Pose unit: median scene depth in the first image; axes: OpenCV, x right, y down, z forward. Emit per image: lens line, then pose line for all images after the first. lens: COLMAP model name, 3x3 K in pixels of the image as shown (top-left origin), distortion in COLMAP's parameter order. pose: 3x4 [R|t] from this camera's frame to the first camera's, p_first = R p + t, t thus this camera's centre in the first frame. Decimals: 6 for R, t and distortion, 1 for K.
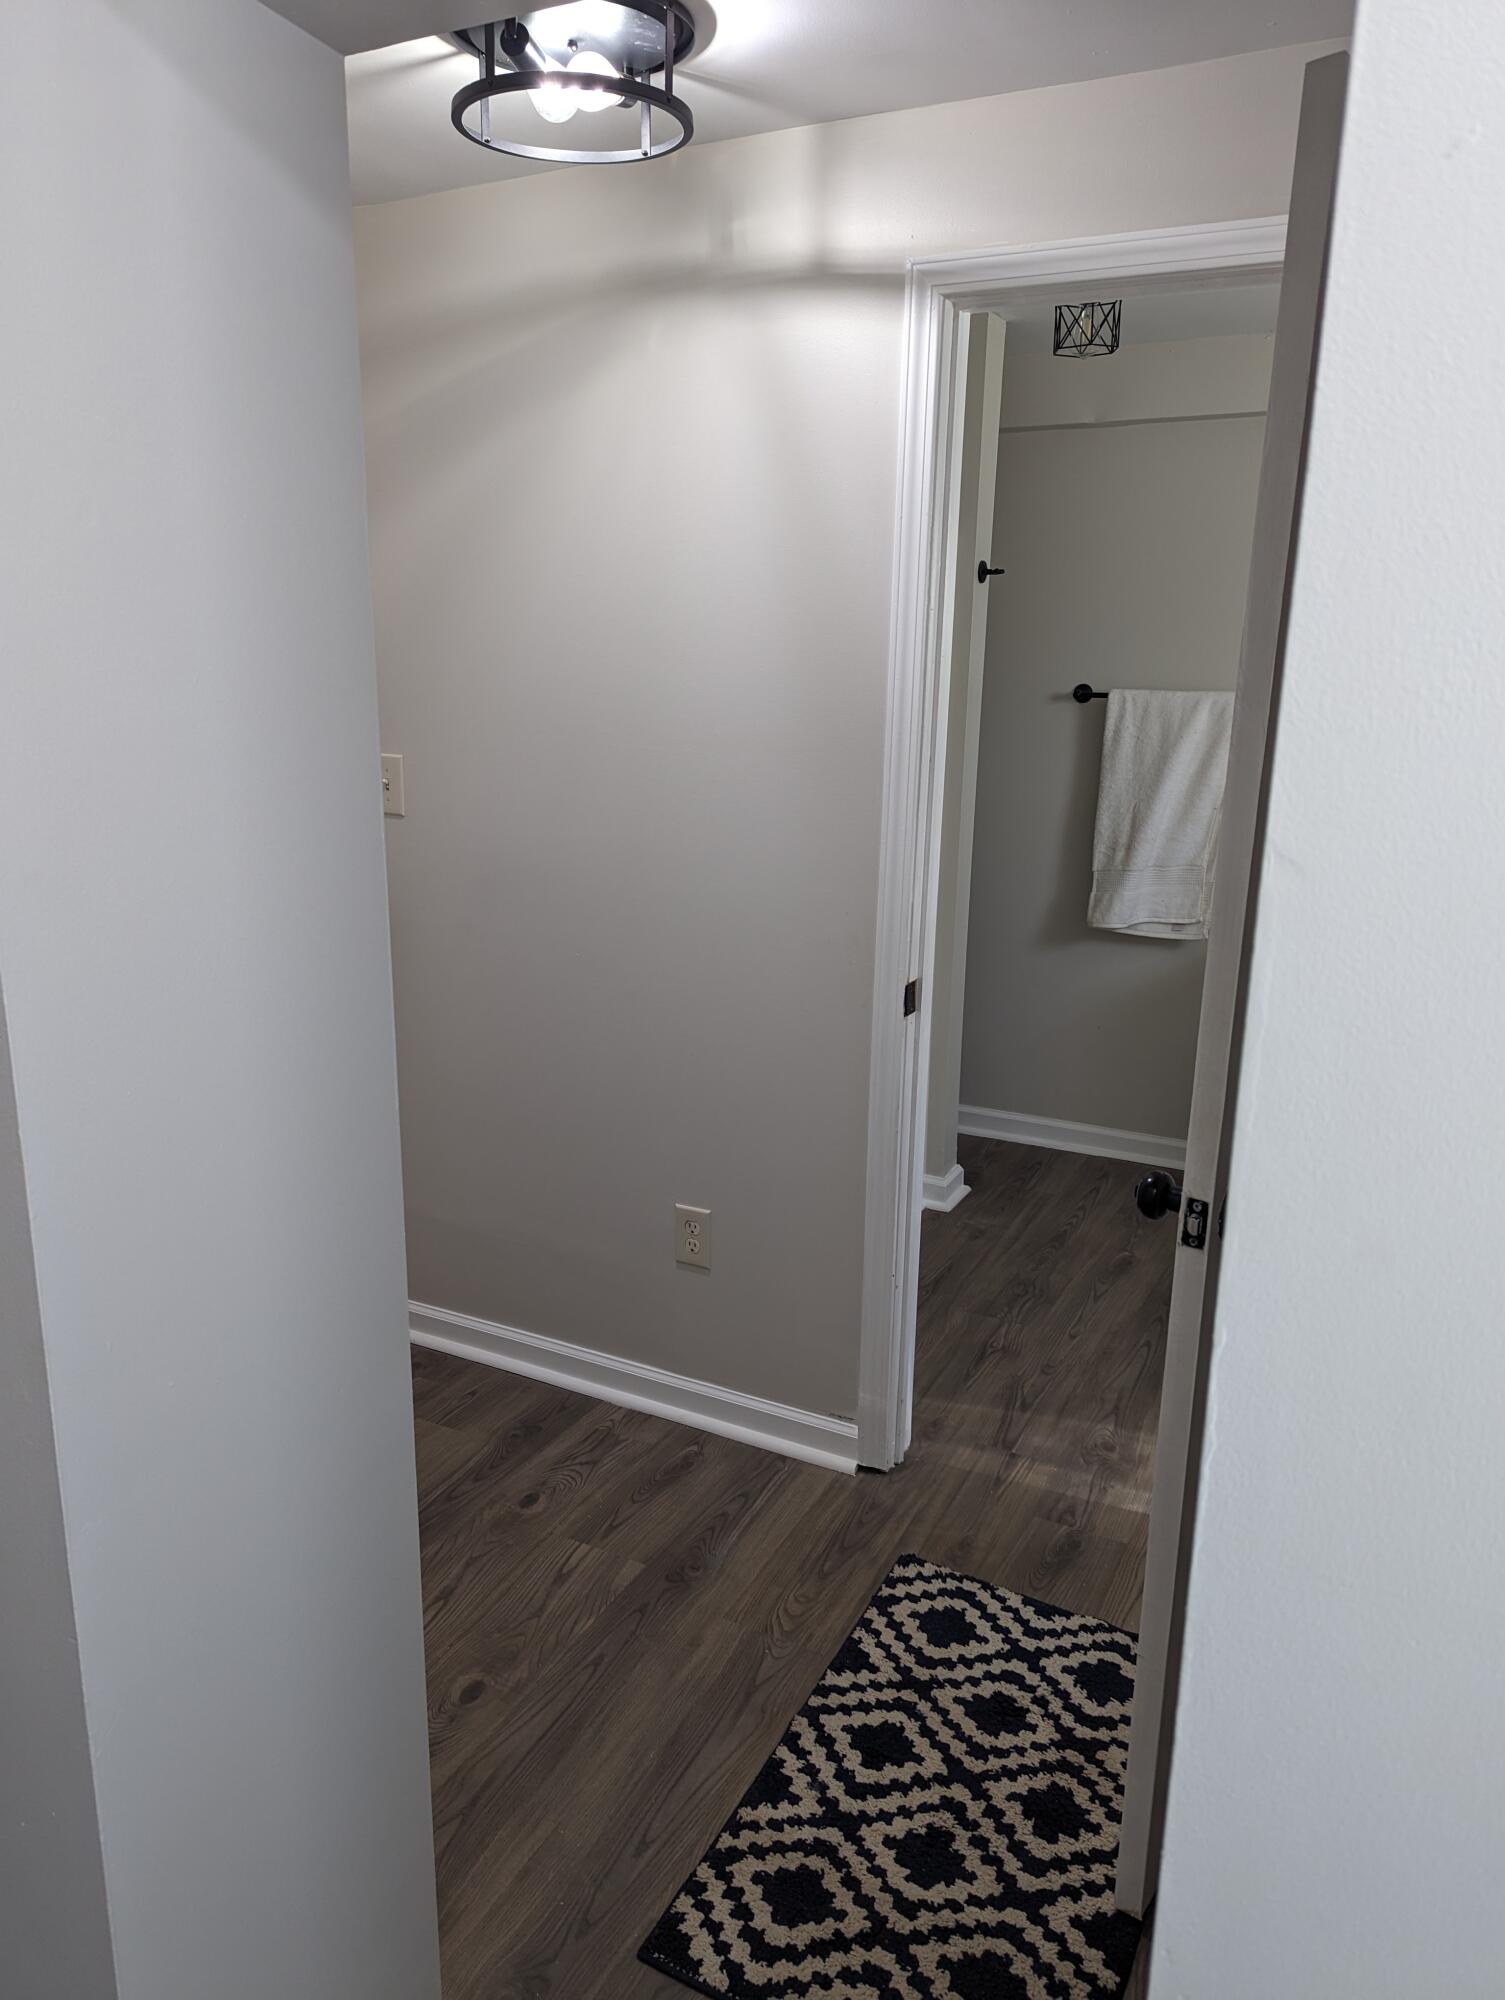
lens RADIAL K [[1403.4, 0, 749.6], [0, 1403.4, 996.9], [0, 0, 1]] dist [-0.024141, -0.002642]
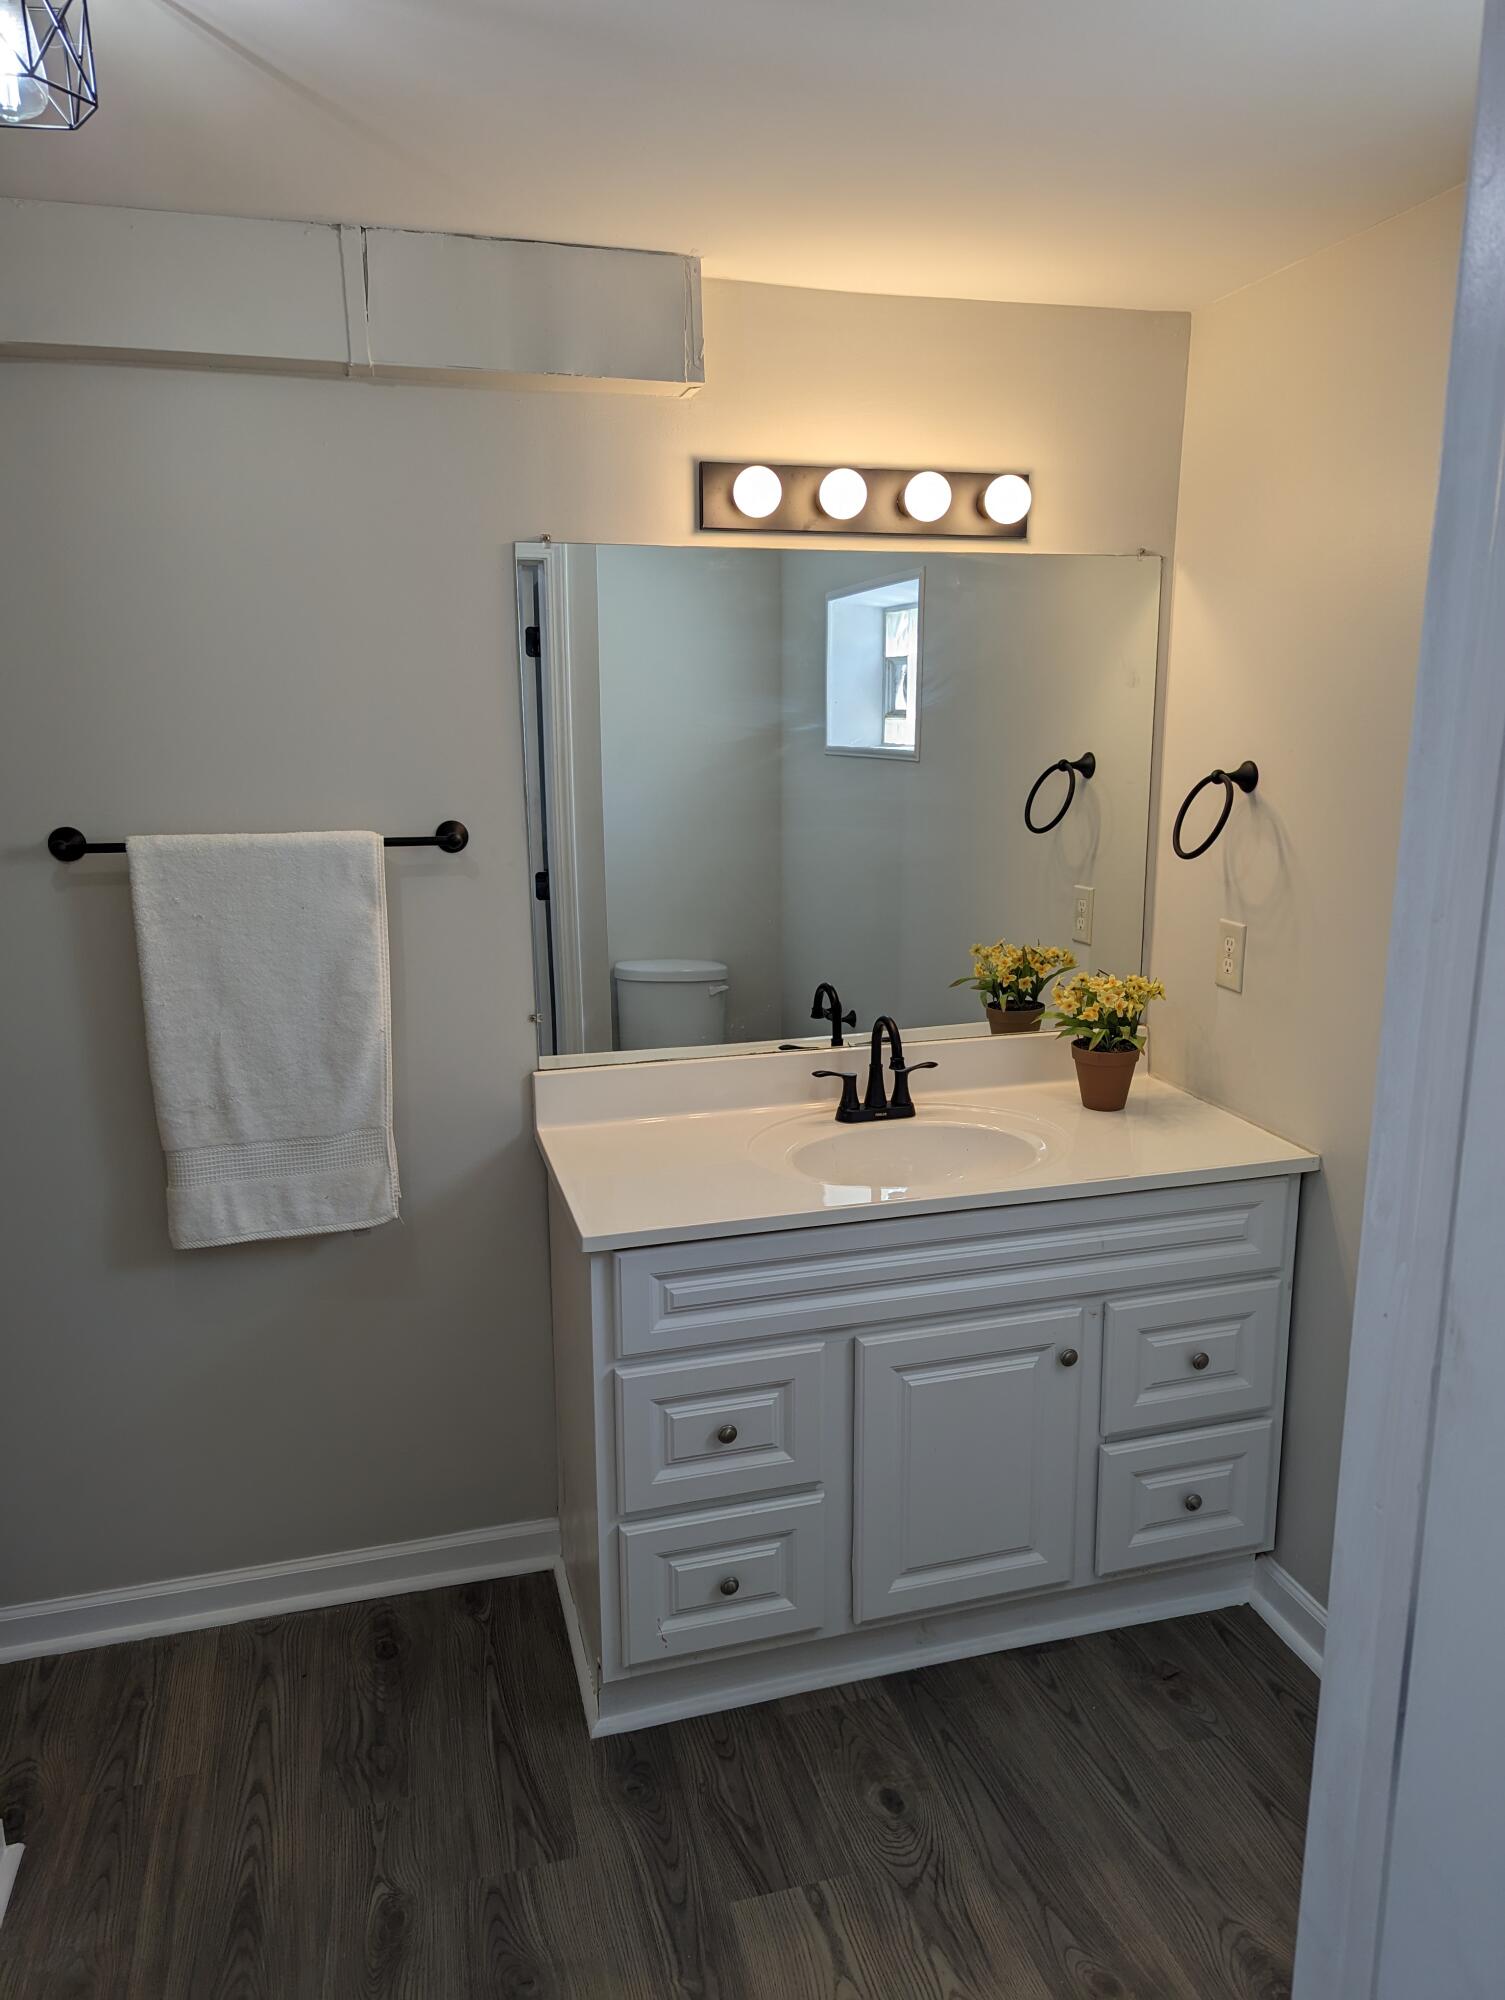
lens RADIAL K [[1403.4, 0, 752.4], [0, 1403.4, 1001.2], [0, 0, 1]] dist [-0.024141, -0.002642]
pose [[0.739250, -0.141326, 0.658435, 0.071755], [0.192409, 0.981300, -0.005400, -0.107872], [-0.645359, 0.130681, 0.752619, 0.446947]]
